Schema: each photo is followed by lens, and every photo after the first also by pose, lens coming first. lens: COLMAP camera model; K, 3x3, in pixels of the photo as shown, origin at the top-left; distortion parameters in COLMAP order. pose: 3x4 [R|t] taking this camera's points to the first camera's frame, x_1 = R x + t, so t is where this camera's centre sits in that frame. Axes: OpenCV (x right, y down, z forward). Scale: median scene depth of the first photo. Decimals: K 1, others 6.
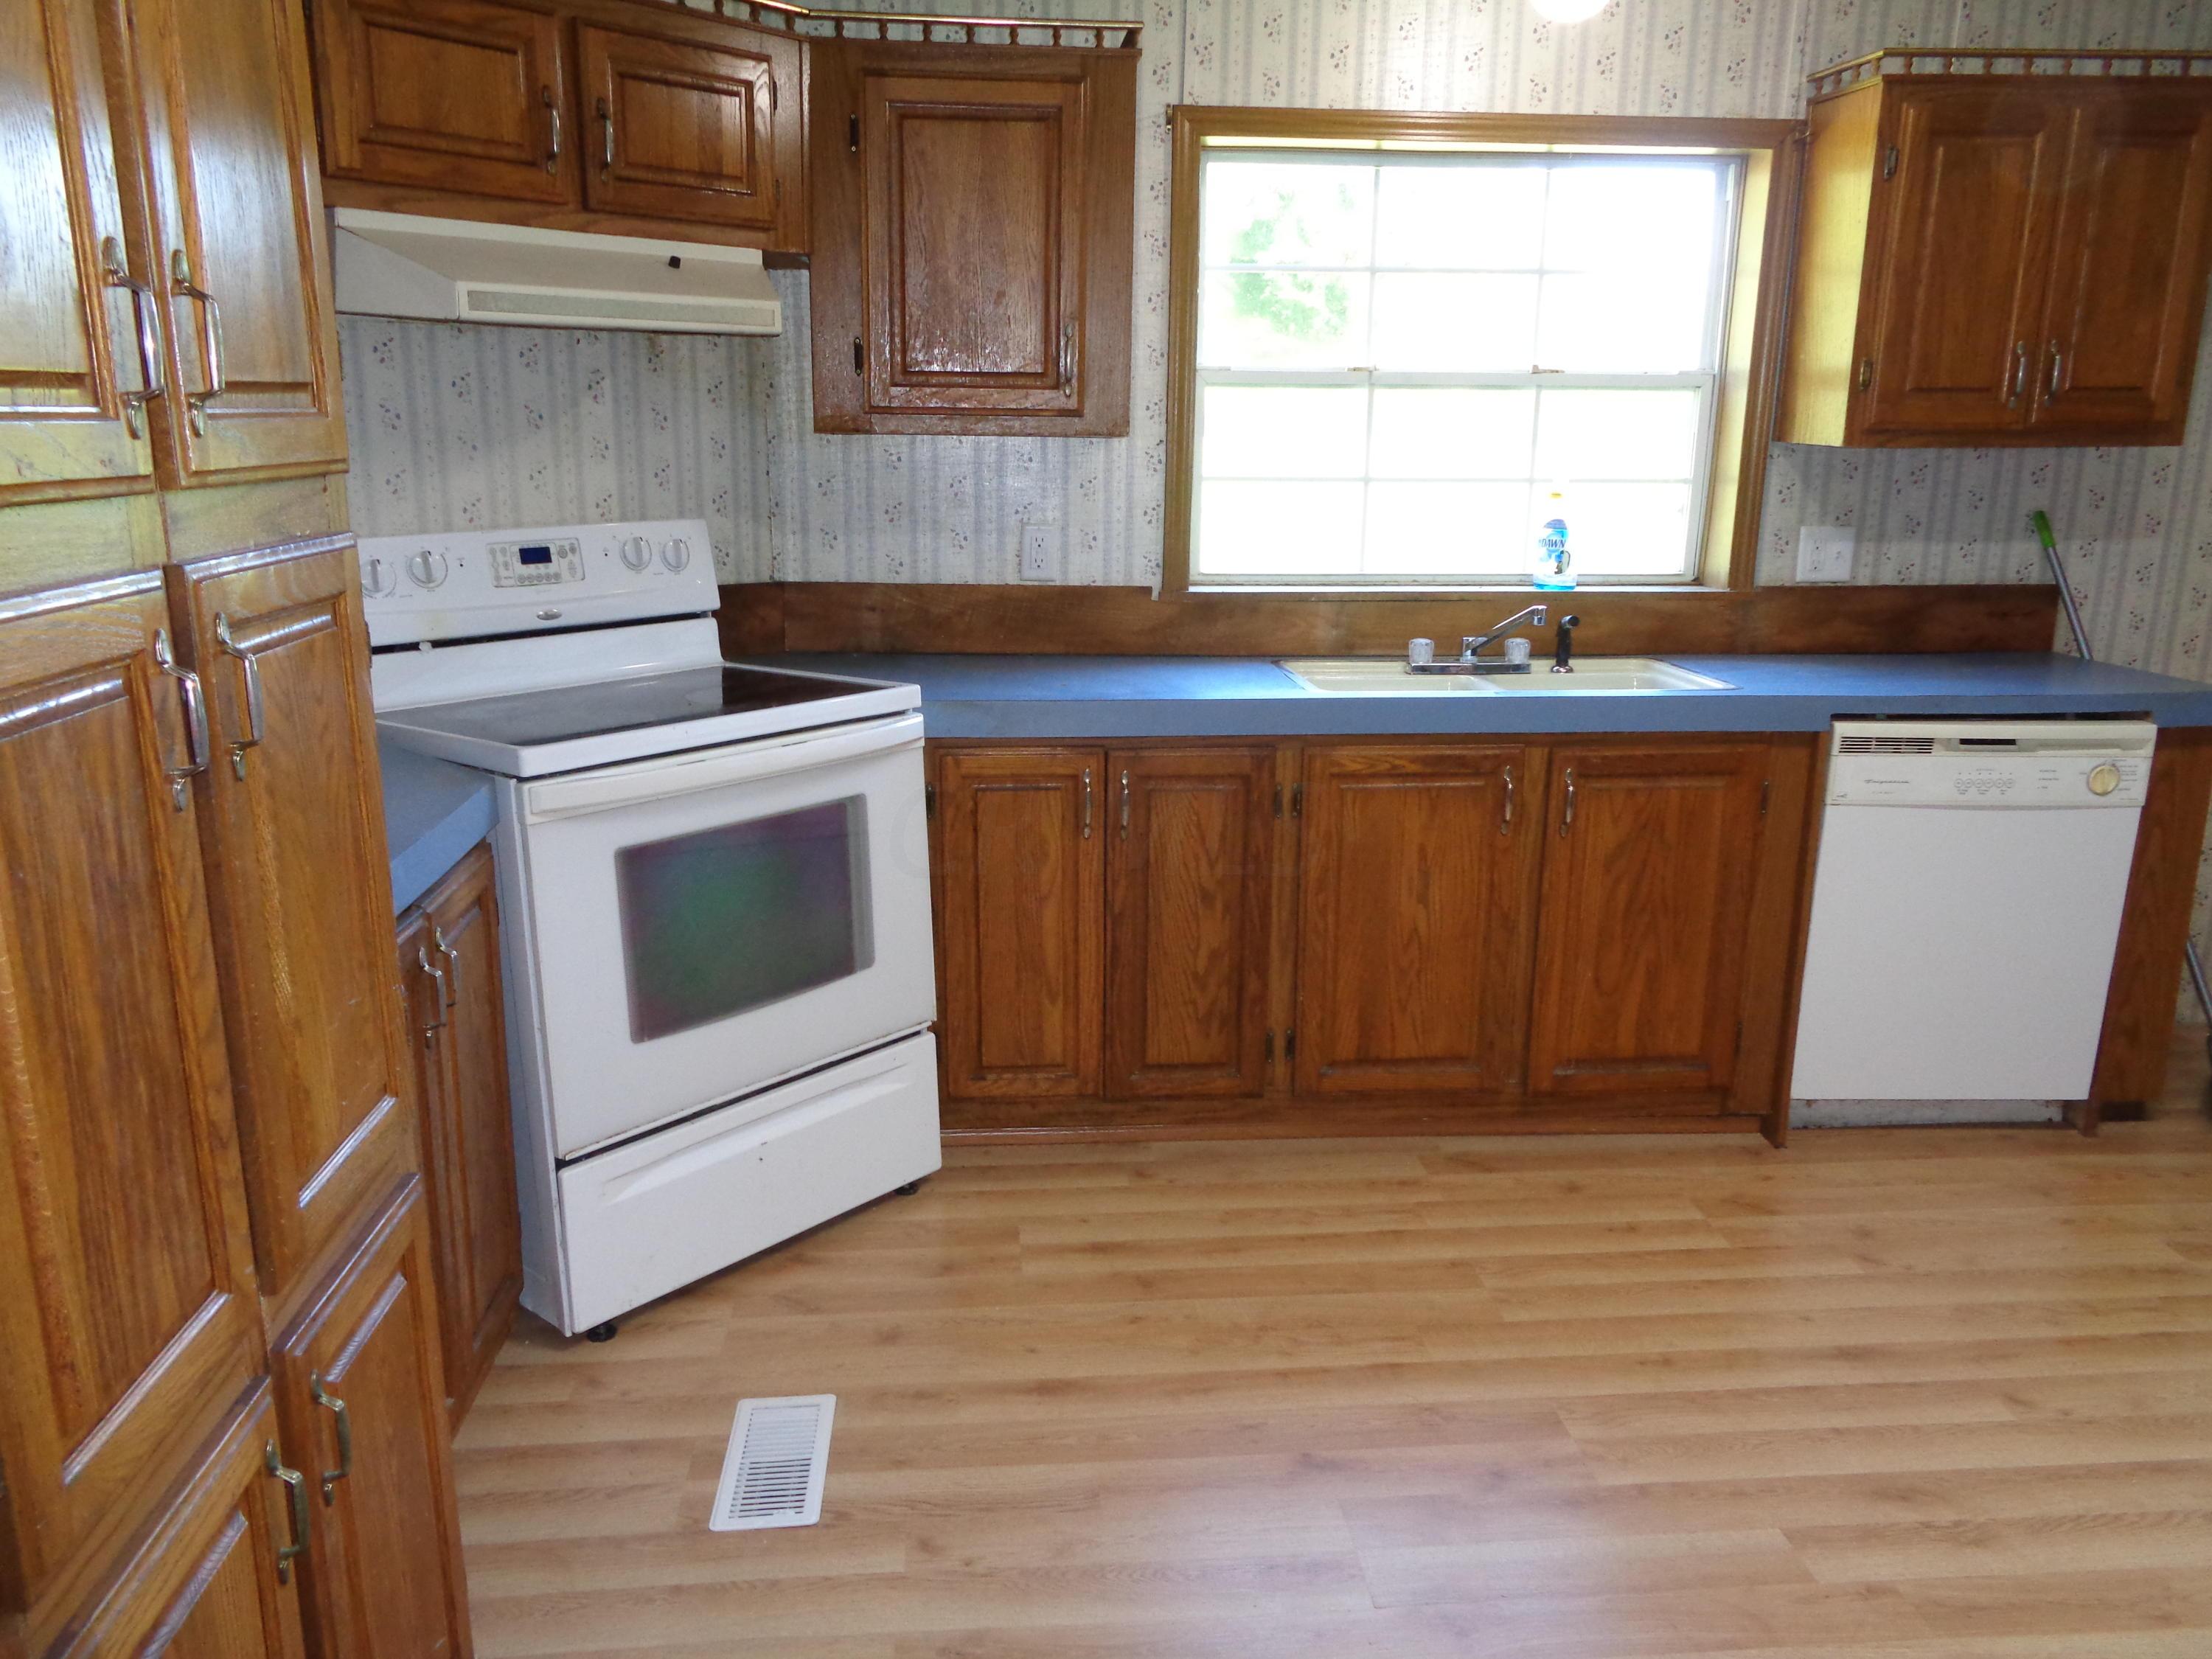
lens RADIAL K [[1661.8, 0, 1110.9], [0, 1661.8, 820.1], [0, 0, 1]] dist [0.004059, 0.005308]
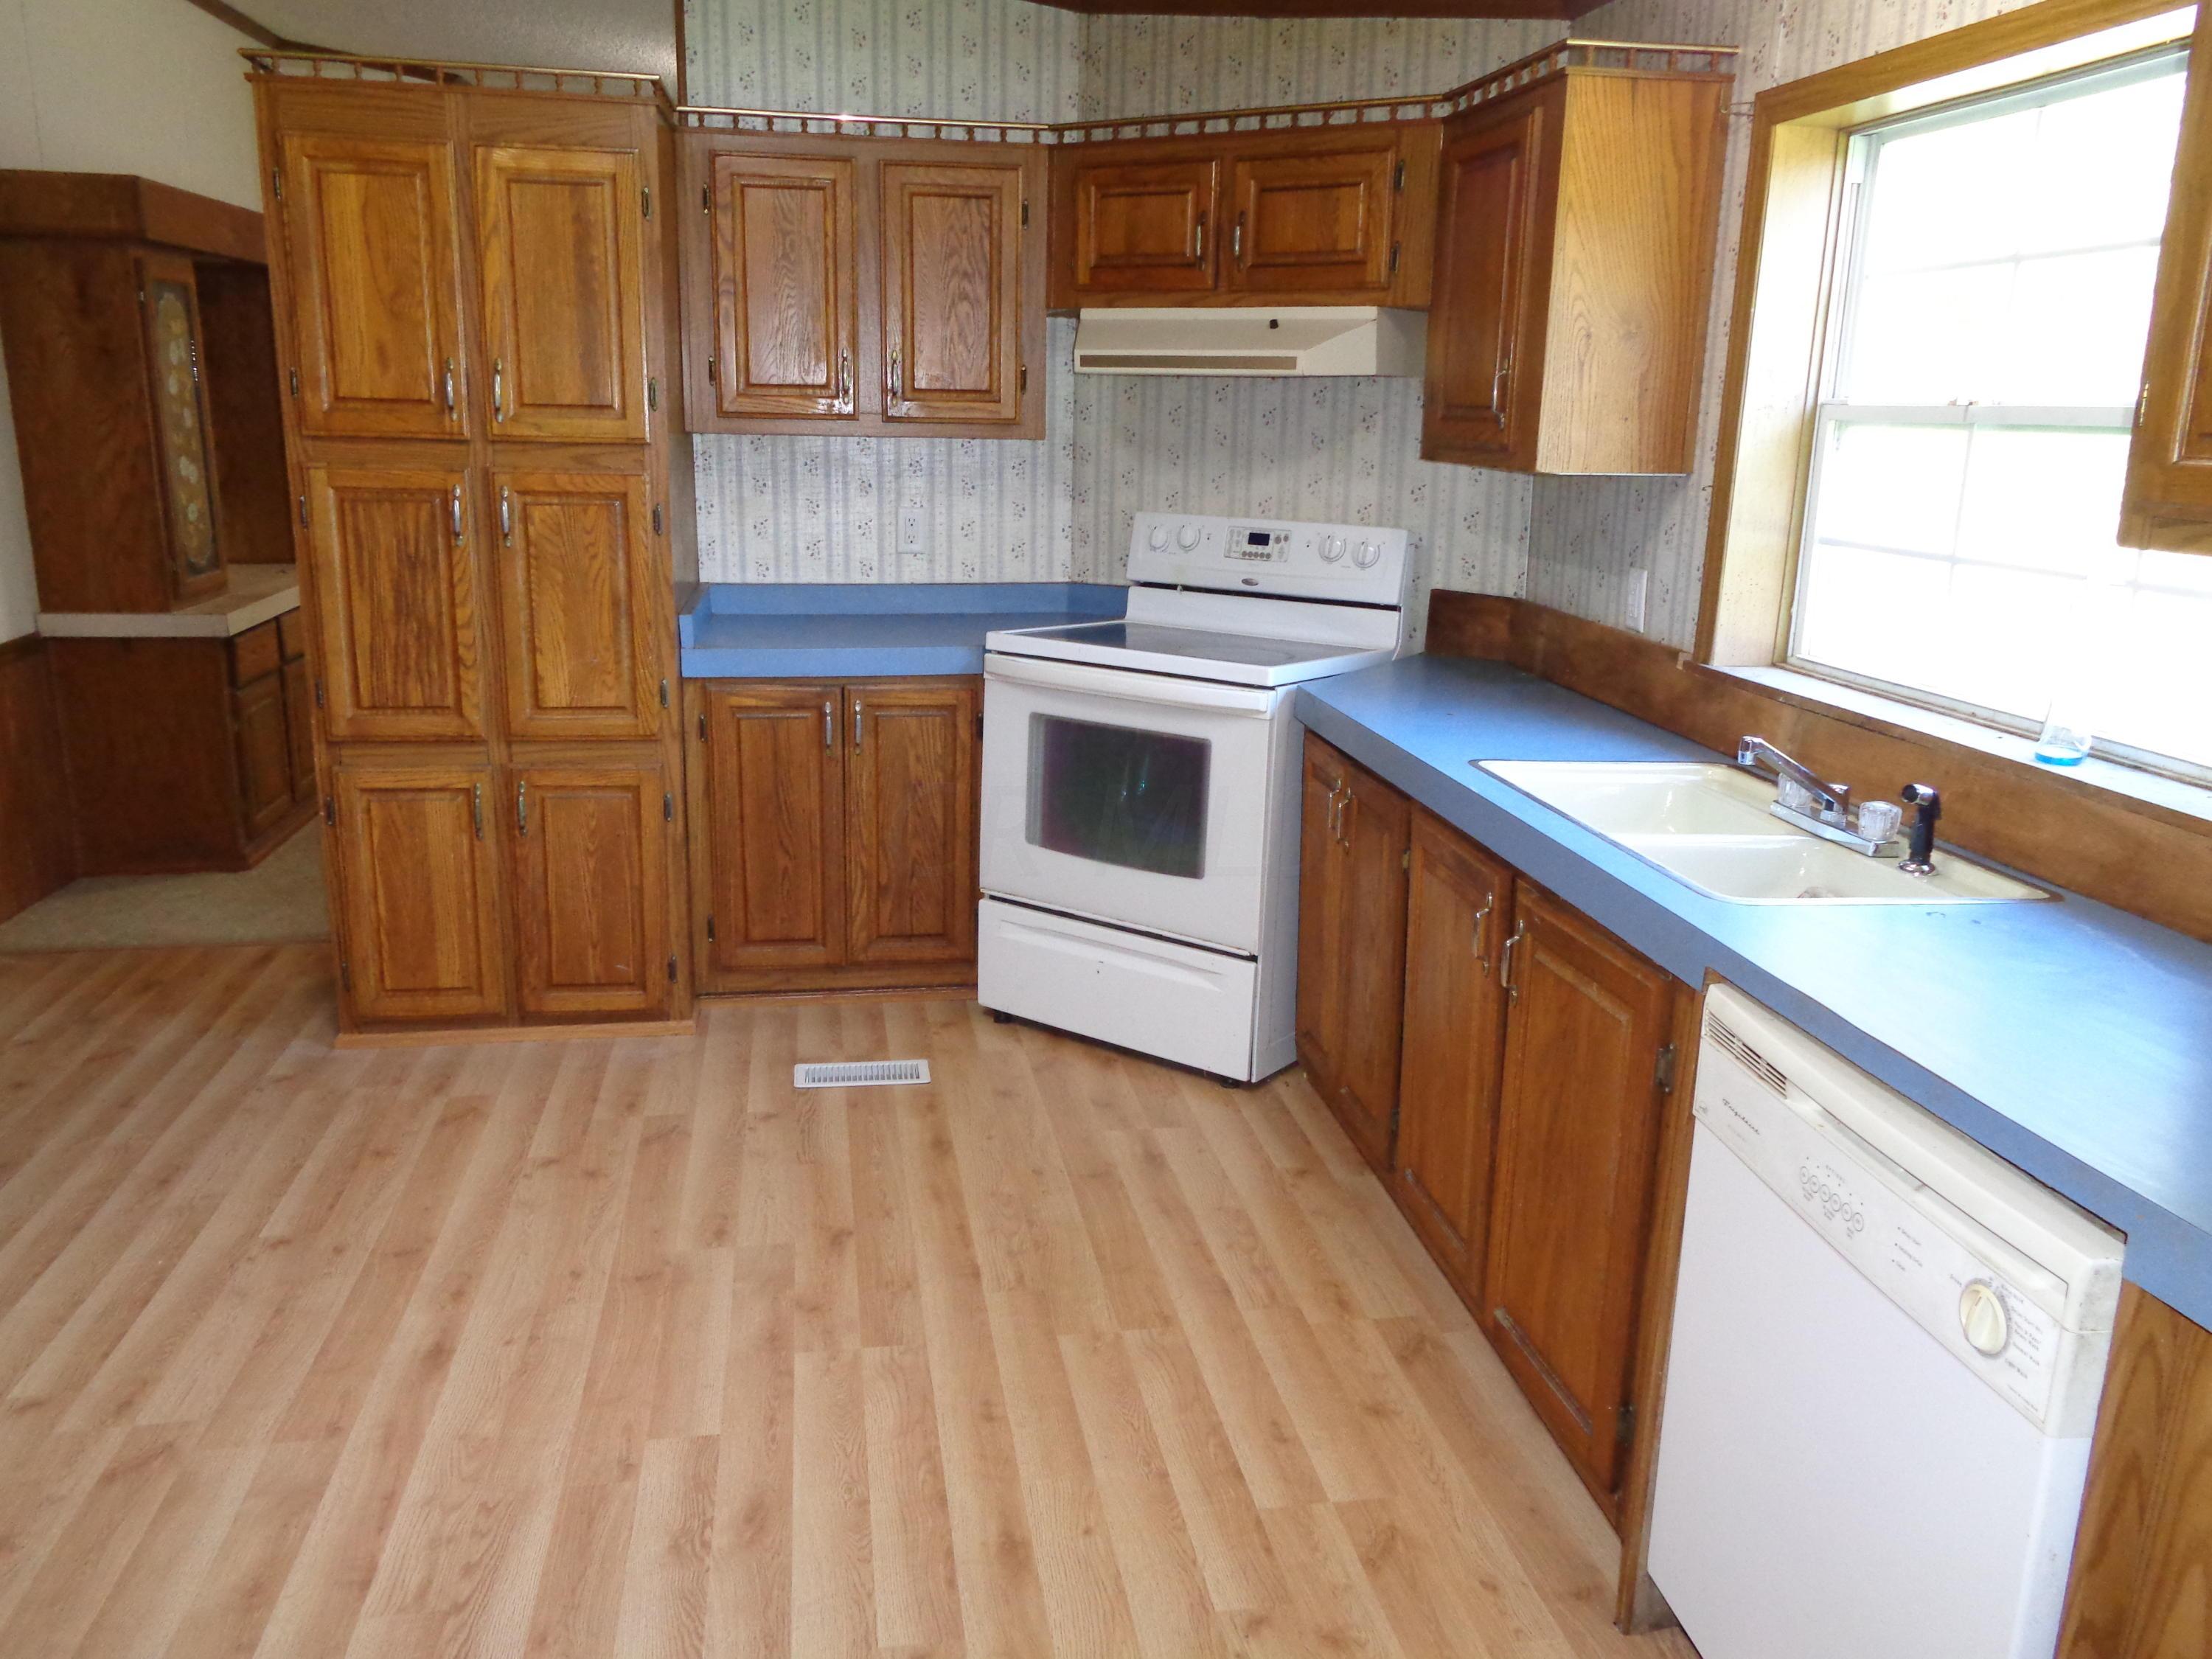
lens RADIAL K [[1661.8, 0, 1110.9], [0, 1661.8, 820.1], [0, 0, 1]] dist [0.004059, 0.005308]
pose [[0.091716, 0.235973, -0.967422, 1.042538], [-0.266454, 0.941906, 0.204488, -0.189837], [0.959474, 0.239019, 0.149264, 0.735050]]
